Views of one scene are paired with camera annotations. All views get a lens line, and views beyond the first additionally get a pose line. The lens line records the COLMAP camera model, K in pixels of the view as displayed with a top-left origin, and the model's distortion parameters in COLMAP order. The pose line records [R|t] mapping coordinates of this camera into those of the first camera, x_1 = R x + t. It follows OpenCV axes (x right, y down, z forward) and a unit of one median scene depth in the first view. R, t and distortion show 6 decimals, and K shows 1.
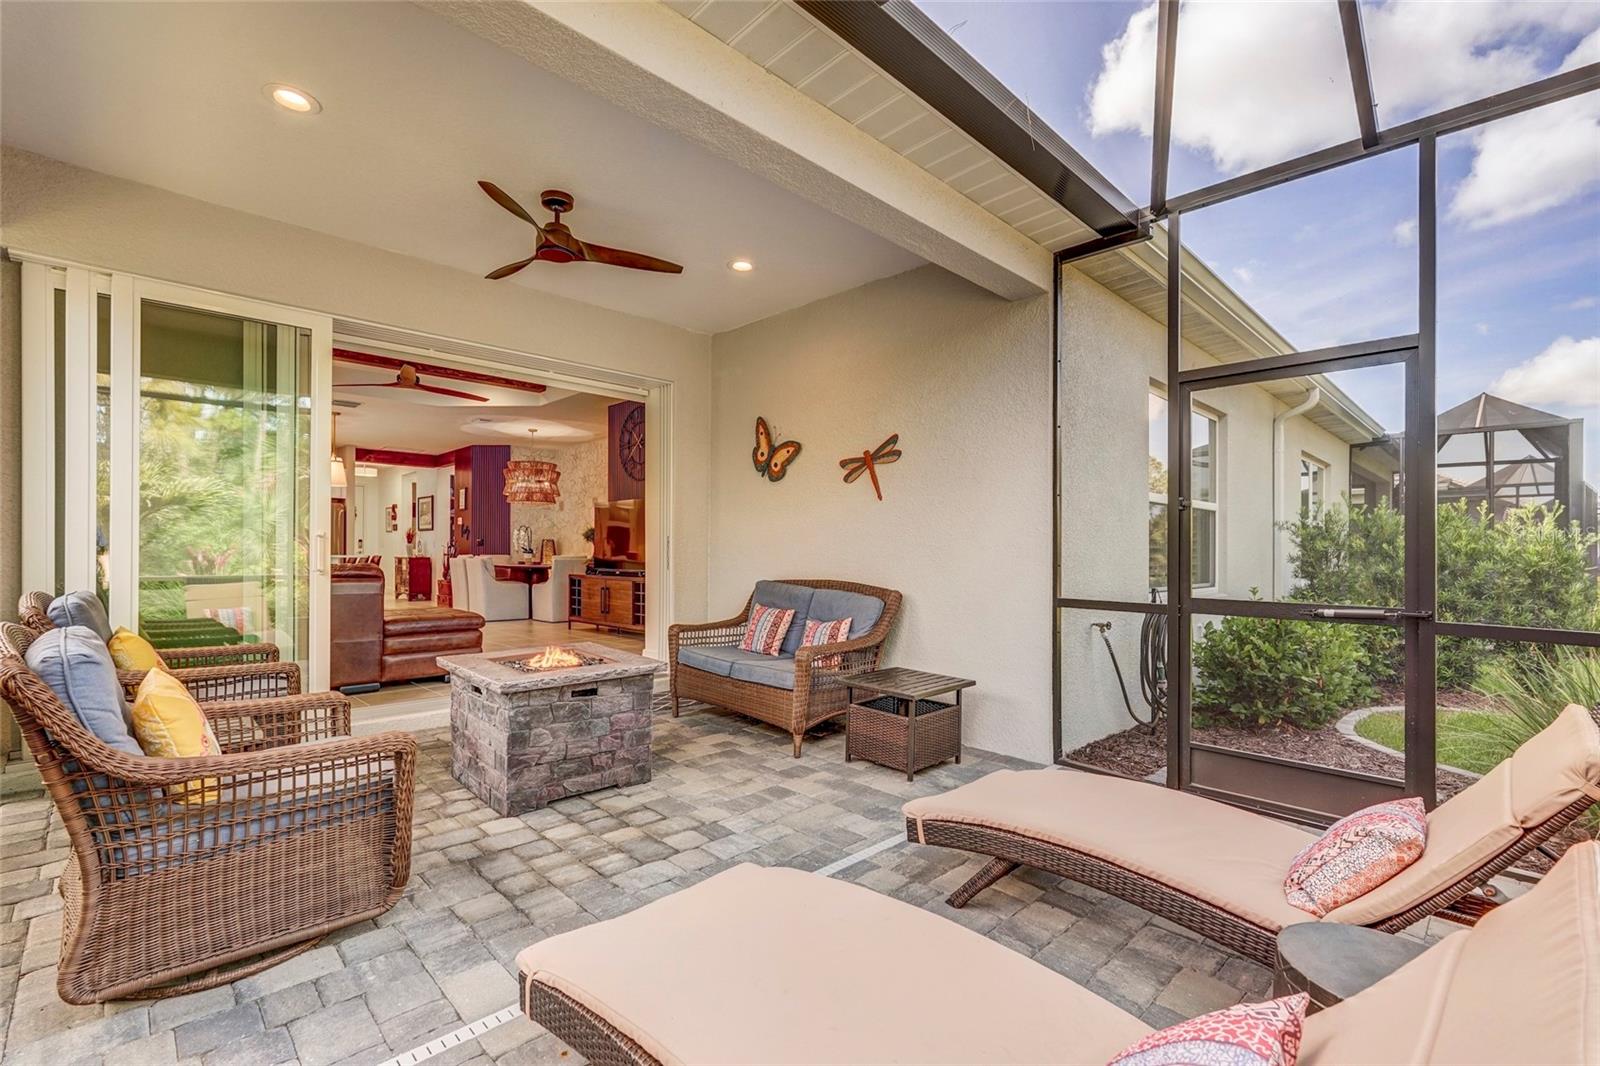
lens RADIAL K [[708.0, 0, 798.3], [0, 708.0, 550.8], [0, 0, 1]] dist [-0.000508, 0.017458]
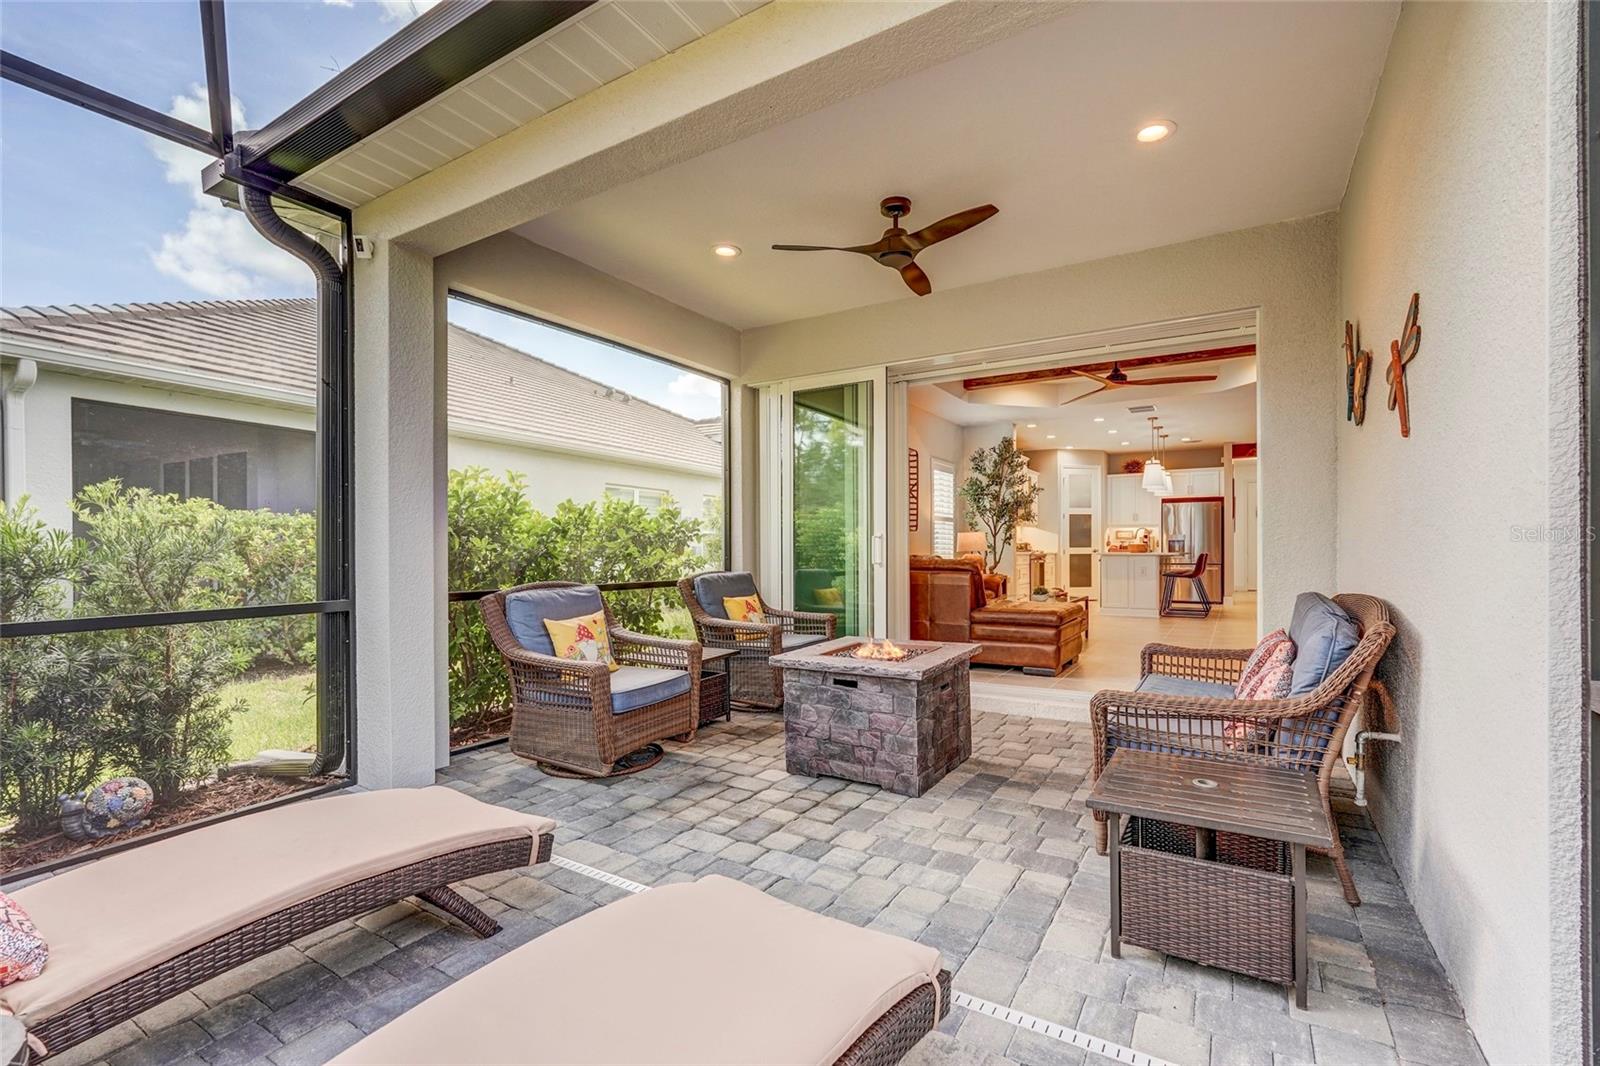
lens RADIAL K [[708.0, 0, 798.3], [0, 708.0, 550.8], [0, 0, 1]] dist [-0.000508, 0.017458]
pose [[0.262705, -0.000223, -0.964876, 0.658880], [0.001241, 0.999999, 0.000106, 0.006194], [0.964875, -0.001225, 0.262705, 0.636661]]
